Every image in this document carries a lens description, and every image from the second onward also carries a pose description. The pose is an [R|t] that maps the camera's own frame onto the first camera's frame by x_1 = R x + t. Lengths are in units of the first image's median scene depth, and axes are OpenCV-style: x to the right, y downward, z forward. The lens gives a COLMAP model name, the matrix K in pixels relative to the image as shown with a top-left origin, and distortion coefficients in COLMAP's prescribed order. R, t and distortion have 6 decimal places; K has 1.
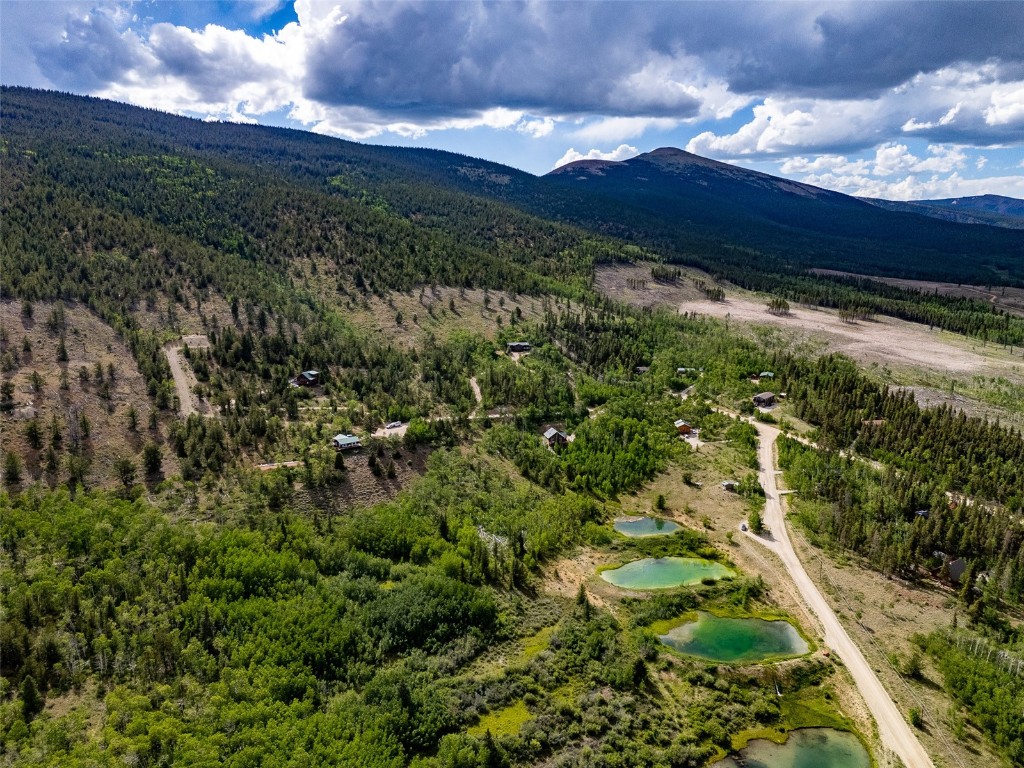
lens RADIAL K [[736.7, 0, 513.2], [0, 736.7, 384.3], [0, 0, 1]] dist [0.028993, -0.004773]
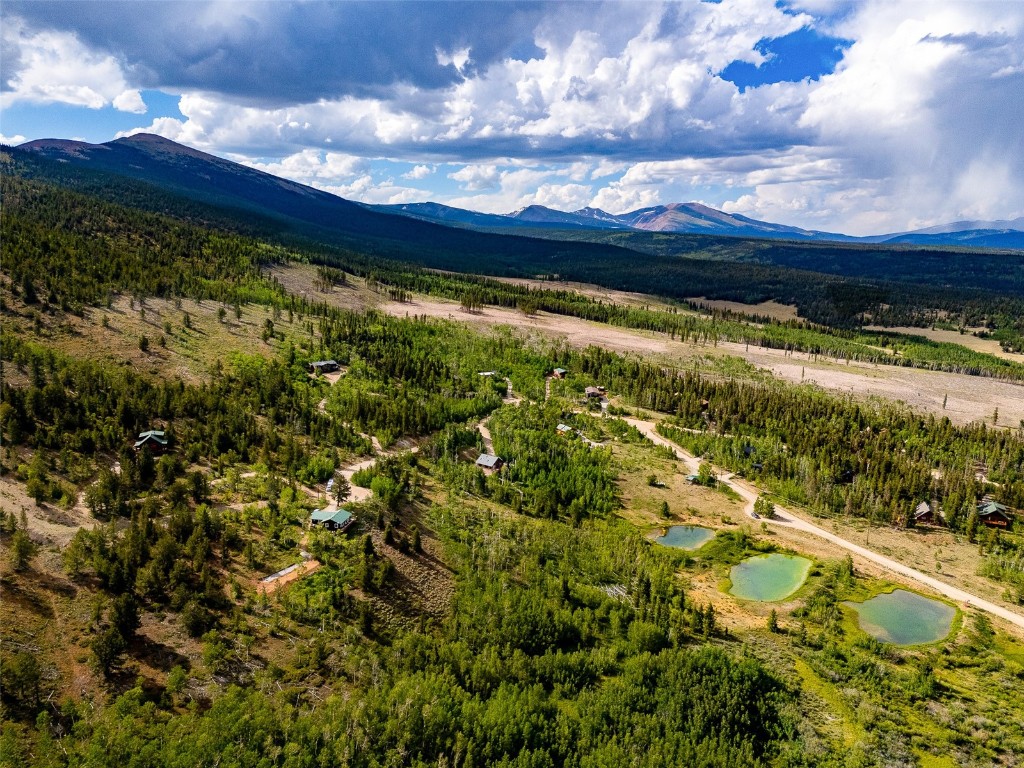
lens RADIAL K [[736.7, 0, 512.2], [0, 736.7, 383.5], [0, 0, 1]] dist [0.028993, -0.004773]
pose [[0.789719, -0.108606, 0.603779, -0.507116], [0.107226, 0.993491, 0.038458, -0.063239], [-0.604026, 0.034369, 0.796223, 0.314320]]
